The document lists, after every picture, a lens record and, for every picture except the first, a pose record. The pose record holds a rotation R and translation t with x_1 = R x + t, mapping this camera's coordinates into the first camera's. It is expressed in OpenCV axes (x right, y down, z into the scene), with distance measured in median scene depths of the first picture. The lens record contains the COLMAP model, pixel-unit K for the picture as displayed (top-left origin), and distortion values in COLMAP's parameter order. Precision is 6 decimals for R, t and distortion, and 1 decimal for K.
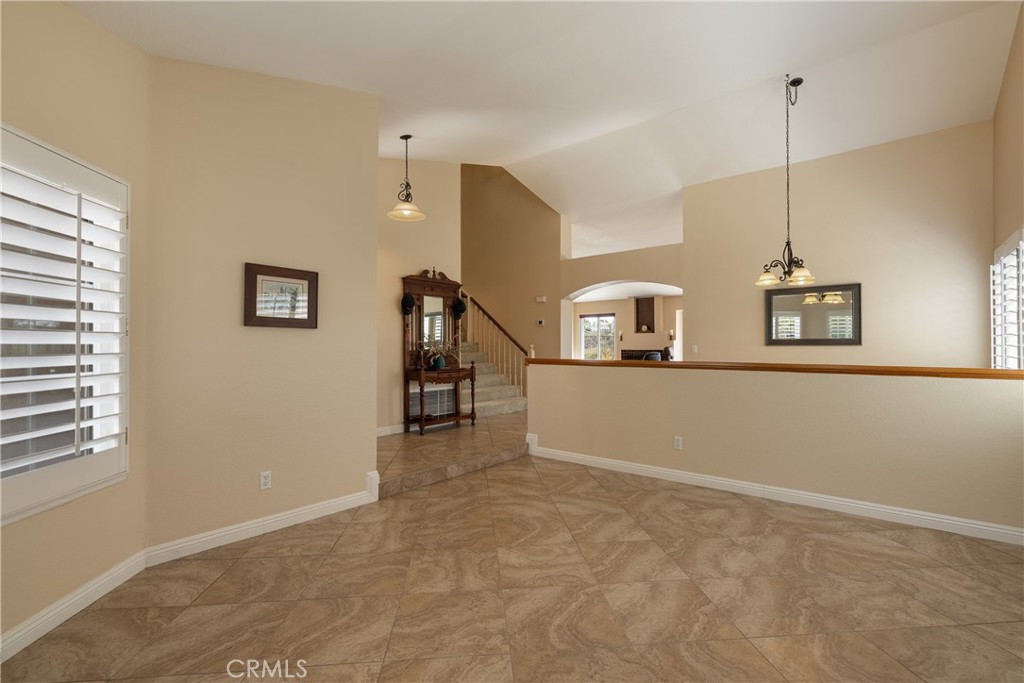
lens RADIAL K [[471.6, 0, 512.0], [0, 471.6, 341.5], [0, 0, 1]] dist [-0.003108, -0.000434]
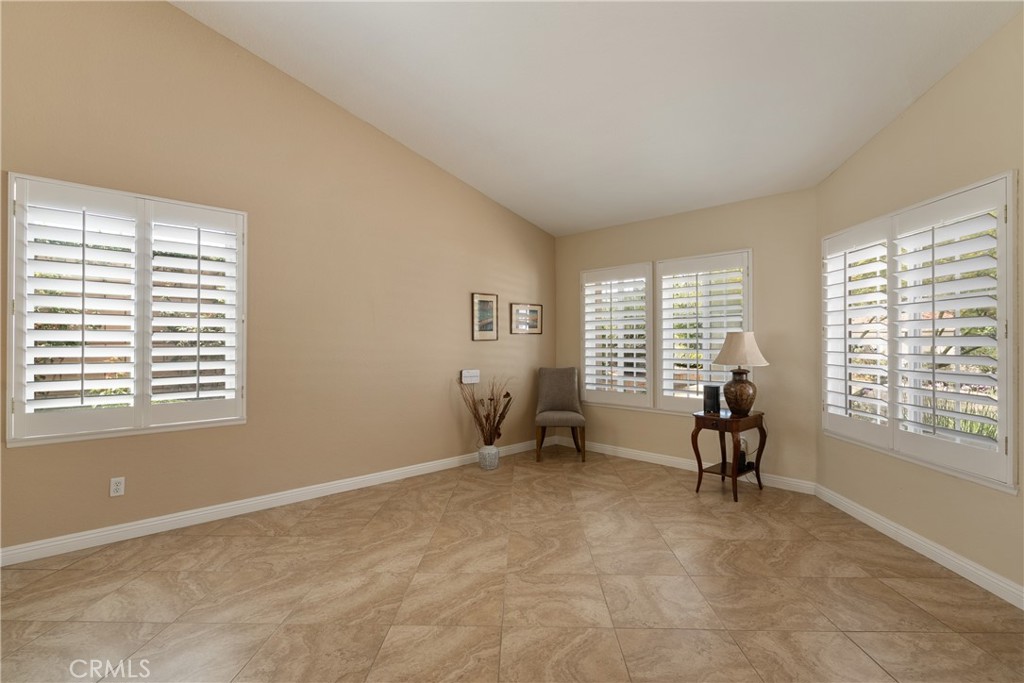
lens RADIAL K [[496.6, 0, 512.0], [0, 496.6, 341.5], [0, 0, 1]] dist [-0.000942, -0.000066]
pose [[-0.993639, 0.003013, 0.112572, 0.036387], [0.001922, 0.999950, -0.009794, 0.002260], [-0.112596, -0.009516, -0.993595, 1.832220]]
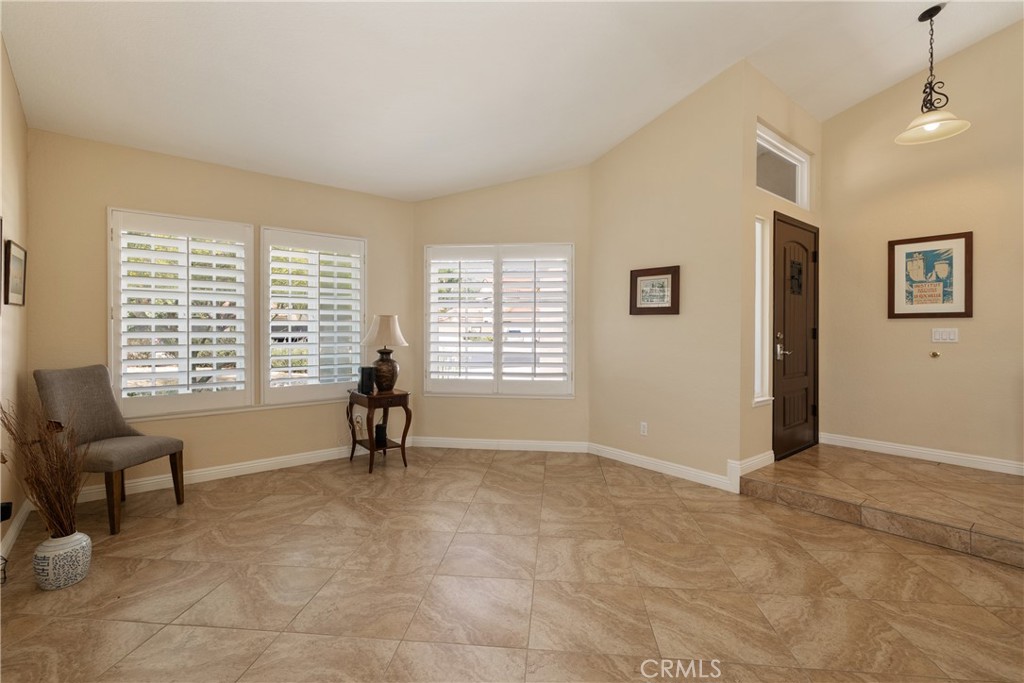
lens RADIAL K [[471.6, 0, 512.0], [0, 471.6, 341.5], [0, 0, 1]] dist [-0.003108, -0.000434]
pose [[-0.186438, 0.031198, -0.981971, 0.964292], [0.006636, 0.999513, 0.030495, 0.001319], [0.982444, -0.000831, -0.186554, 0.981303]]
